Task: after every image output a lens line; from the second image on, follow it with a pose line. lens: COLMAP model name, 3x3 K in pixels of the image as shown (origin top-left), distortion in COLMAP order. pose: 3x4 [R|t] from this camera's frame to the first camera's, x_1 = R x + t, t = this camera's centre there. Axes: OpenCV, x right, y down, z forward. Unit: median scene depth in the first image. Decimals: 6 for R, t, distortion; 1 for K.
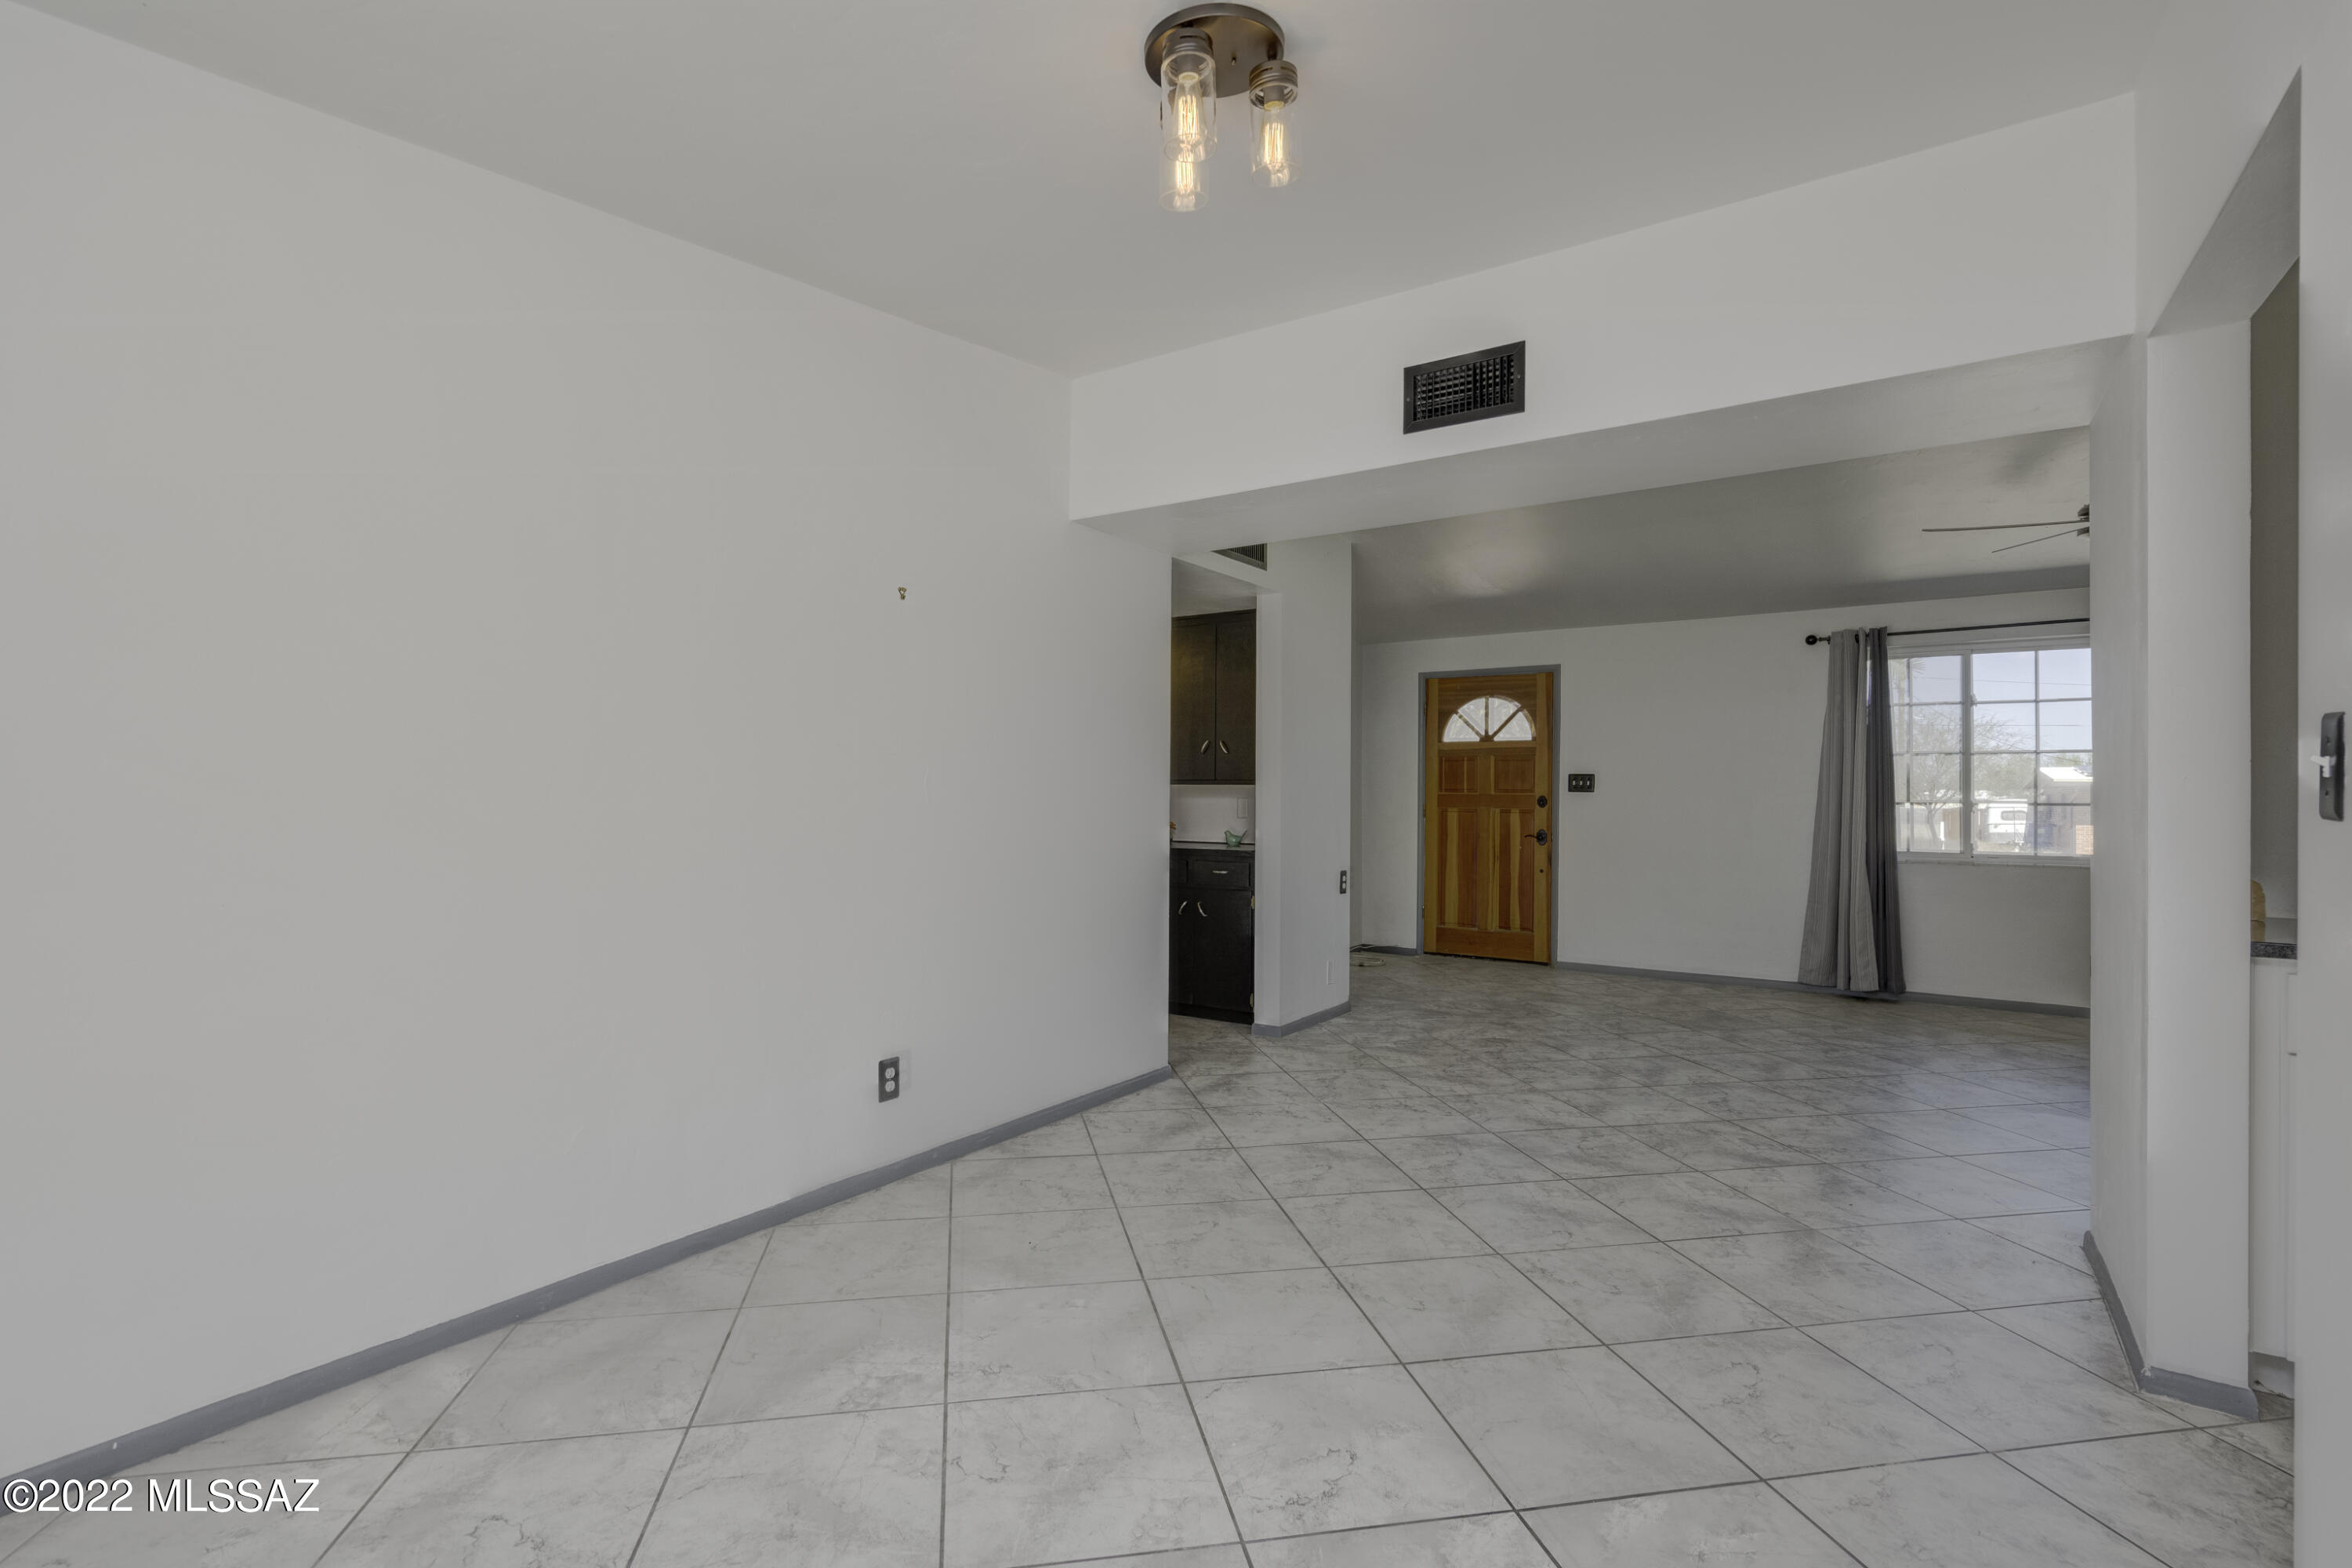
lens RADIAL K [[1060.4, 0, 1185.2], [0, 1060.4, 775.9], [0, 0, 1]] dist [-0.003397, 0.002721]
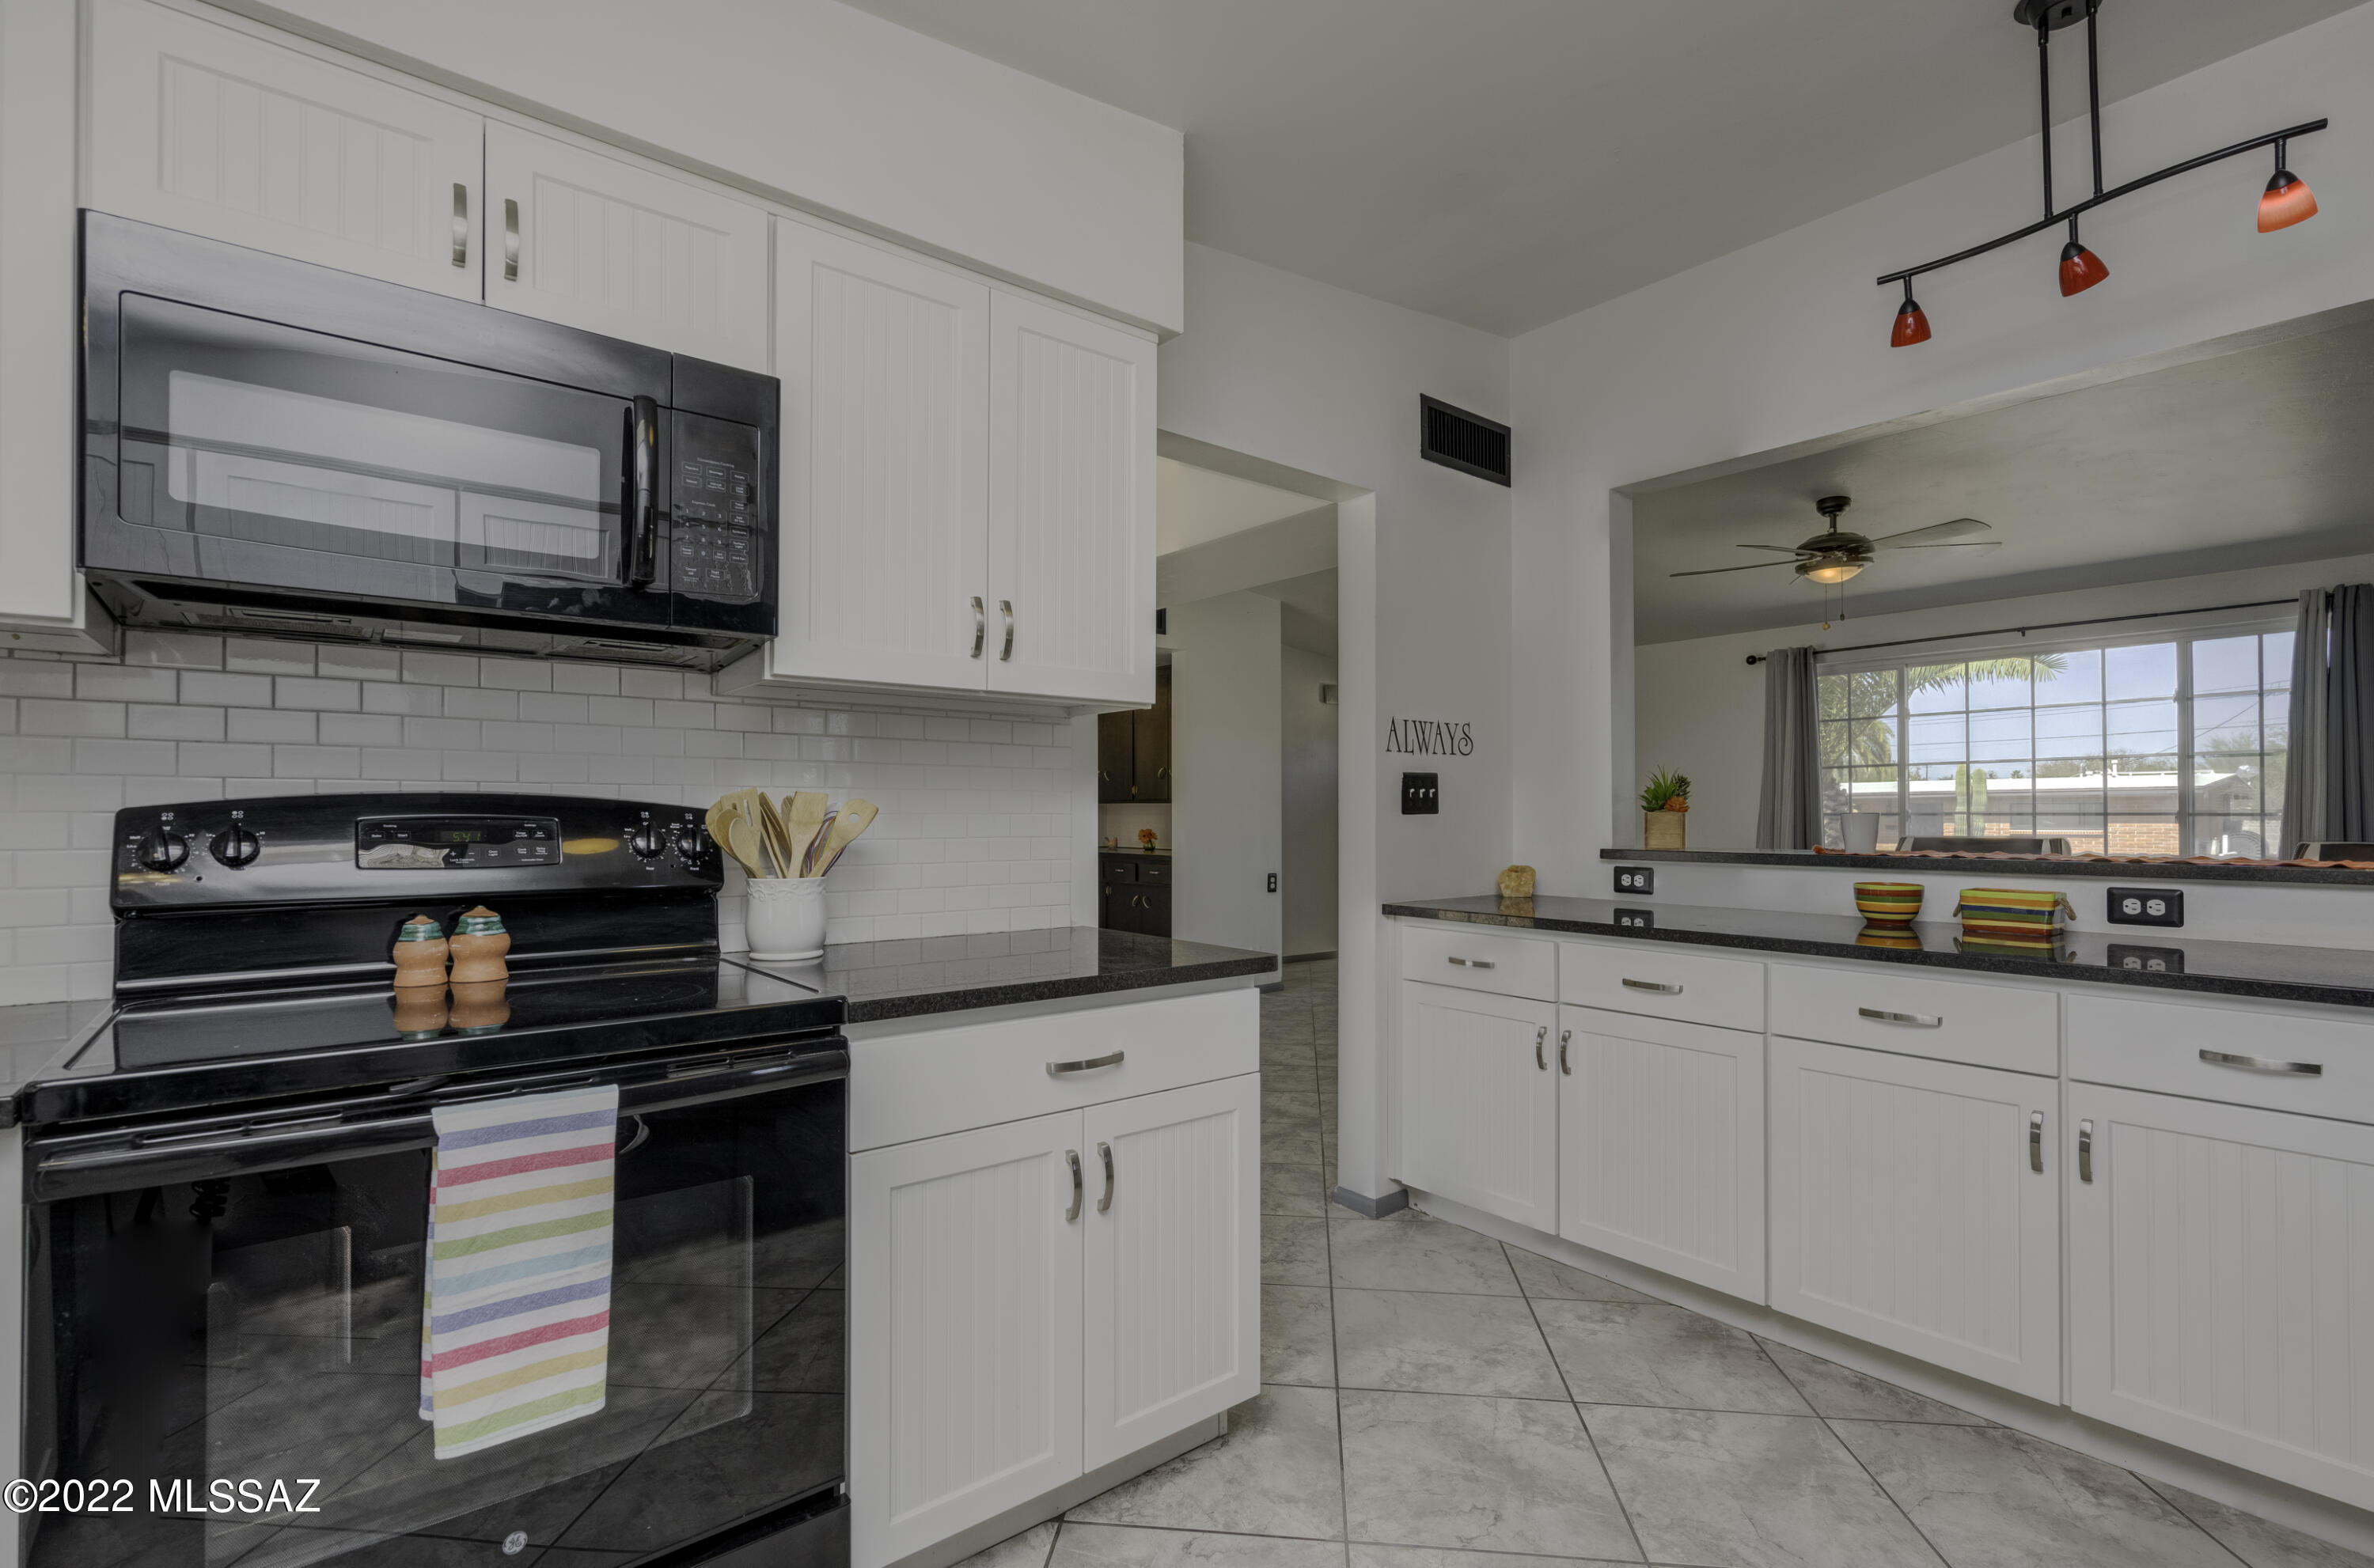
lens RADIAL K [[1070.2, 0, 1242.2], [0, 1070.2, 798.4], [0, 0, 1]] dist [-0.003397, 0.002721]
pose [[0.960808, -0.011901, -0.276959, 0.593236], [0.014104, 0.999883, 0.005963, -0.005224], [0.276855, -0.009635, 0.960863, -0.248576]]
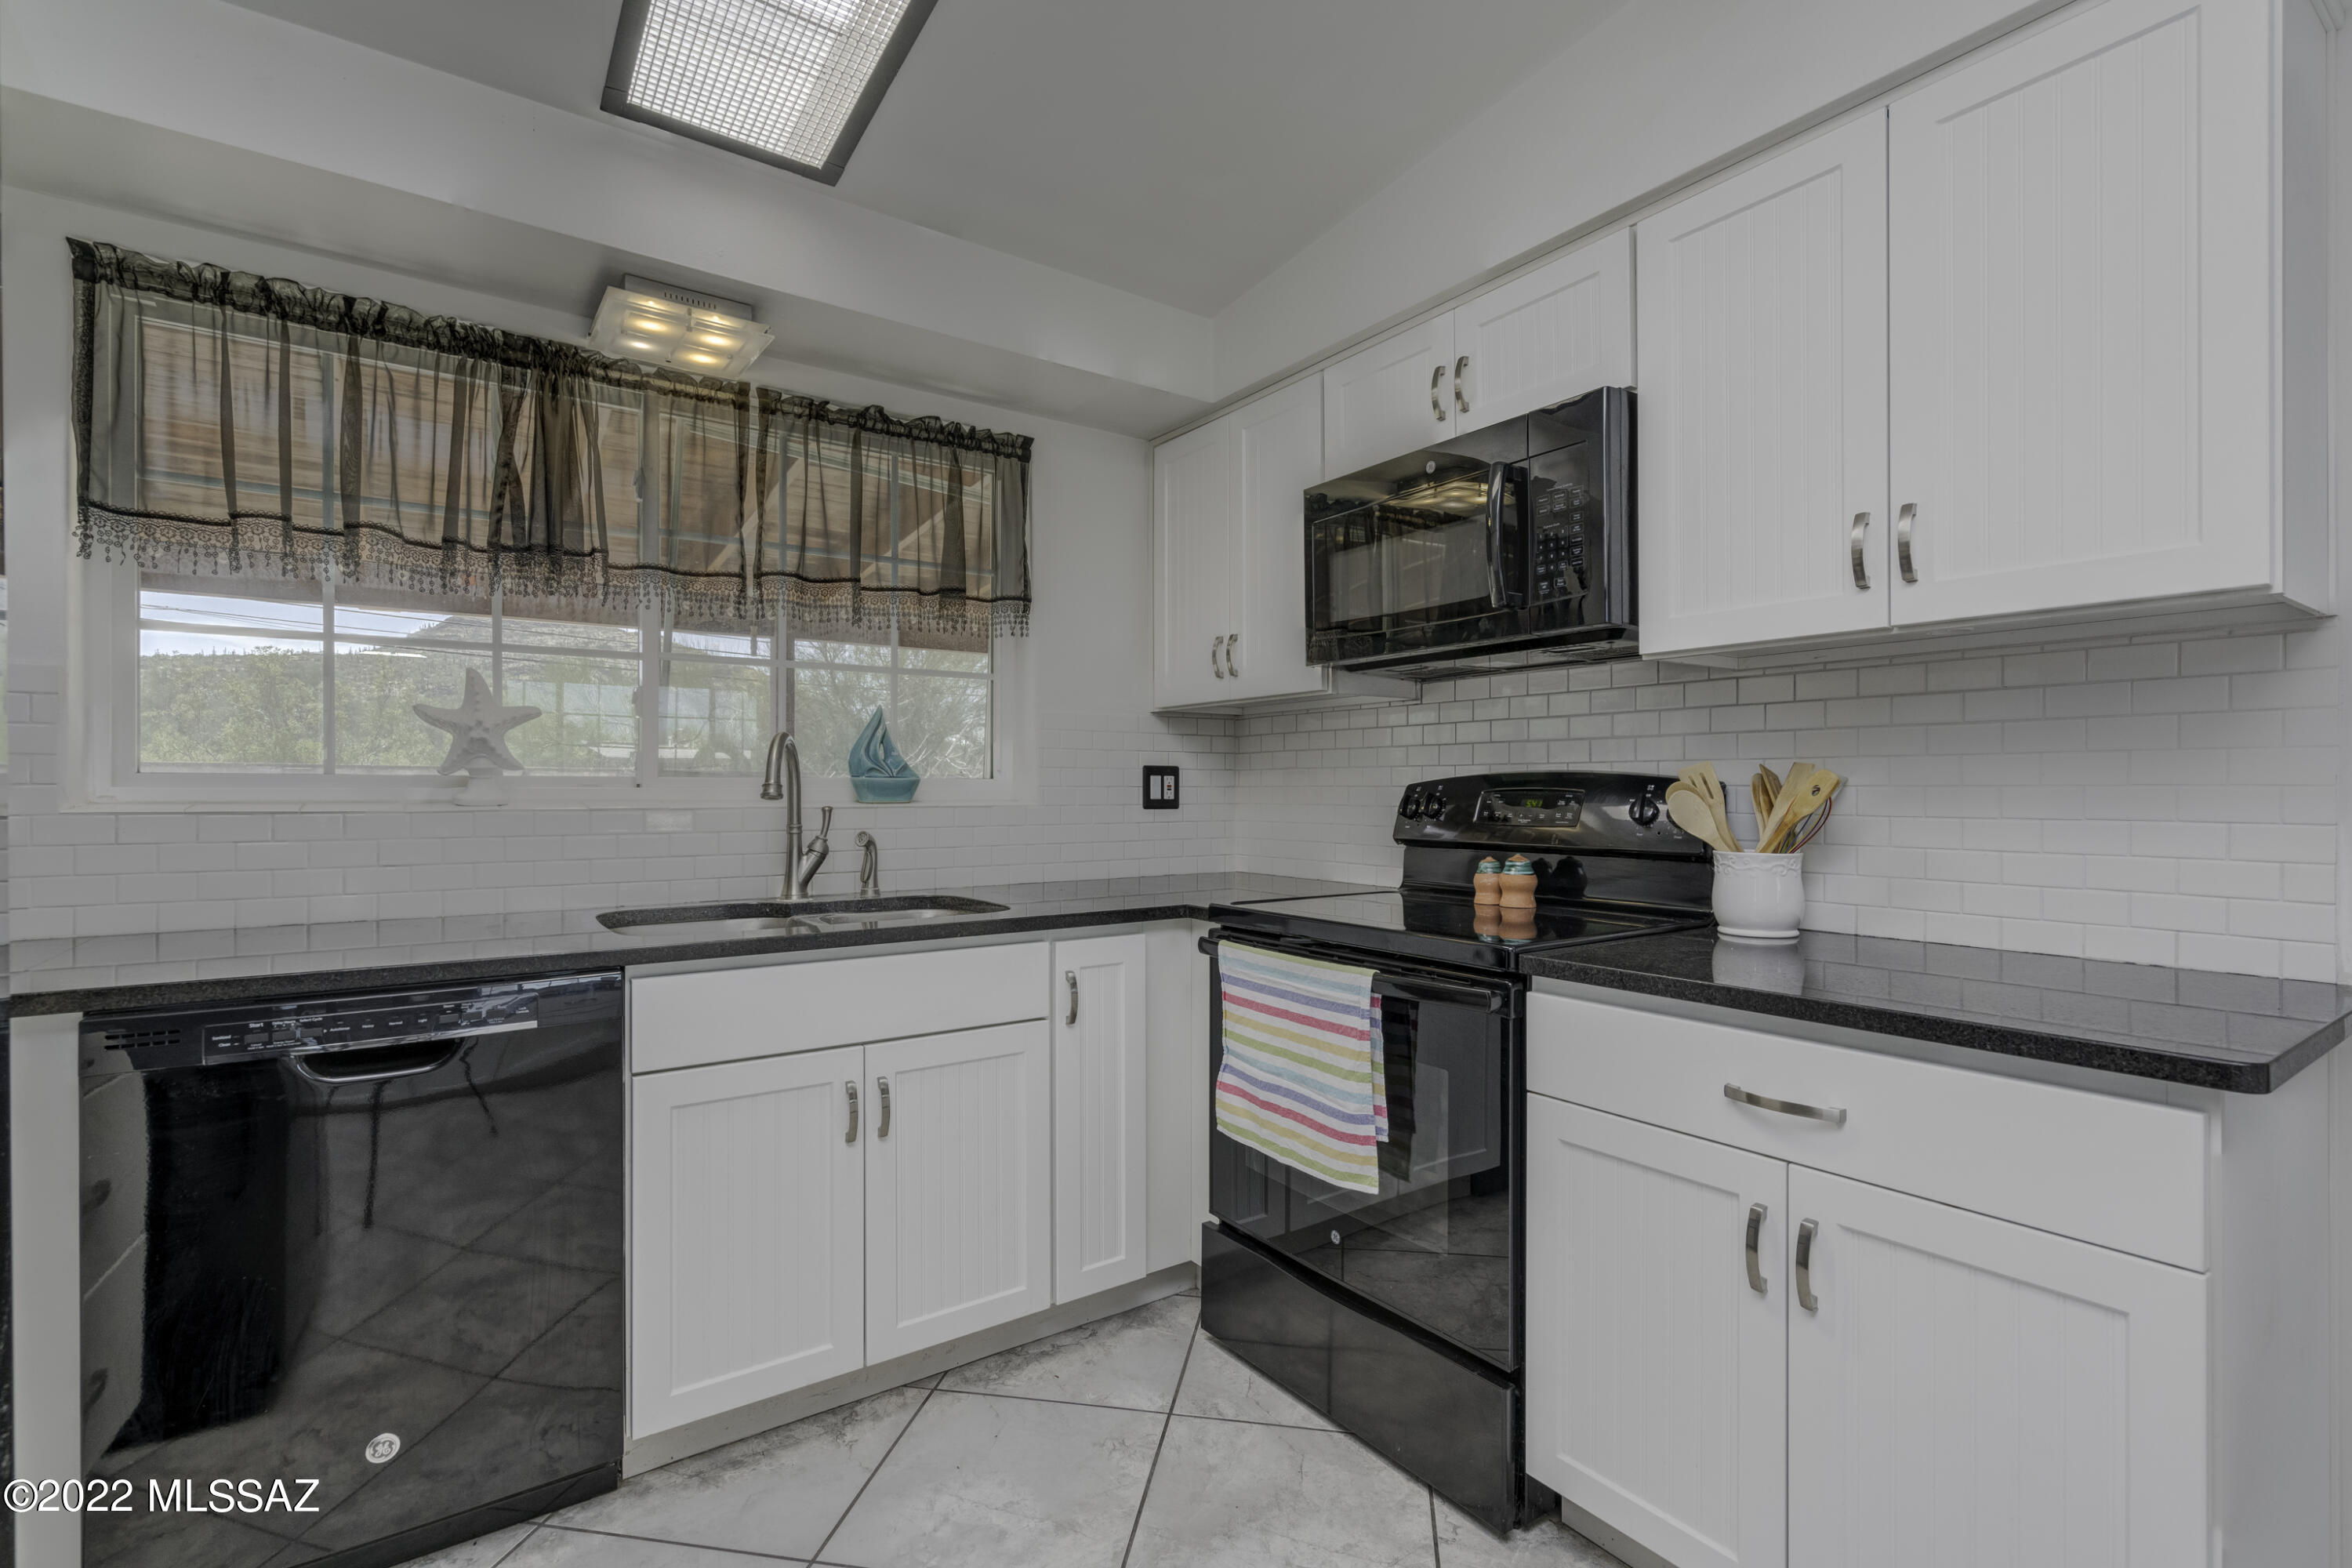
lens RADIAL K [[1060.4, 0, 1160.6], [0, 1060.4, 785.2], [0, 0, 1]] dist [-0.003397, 0.002721]
pose [[-0.342165, -0.011704, -0.939567, 0.782064], [0.018409, 0.999647, -0.019157, 0.005099], [0.939459, -0.023851, -0.341829, 0.061412]]
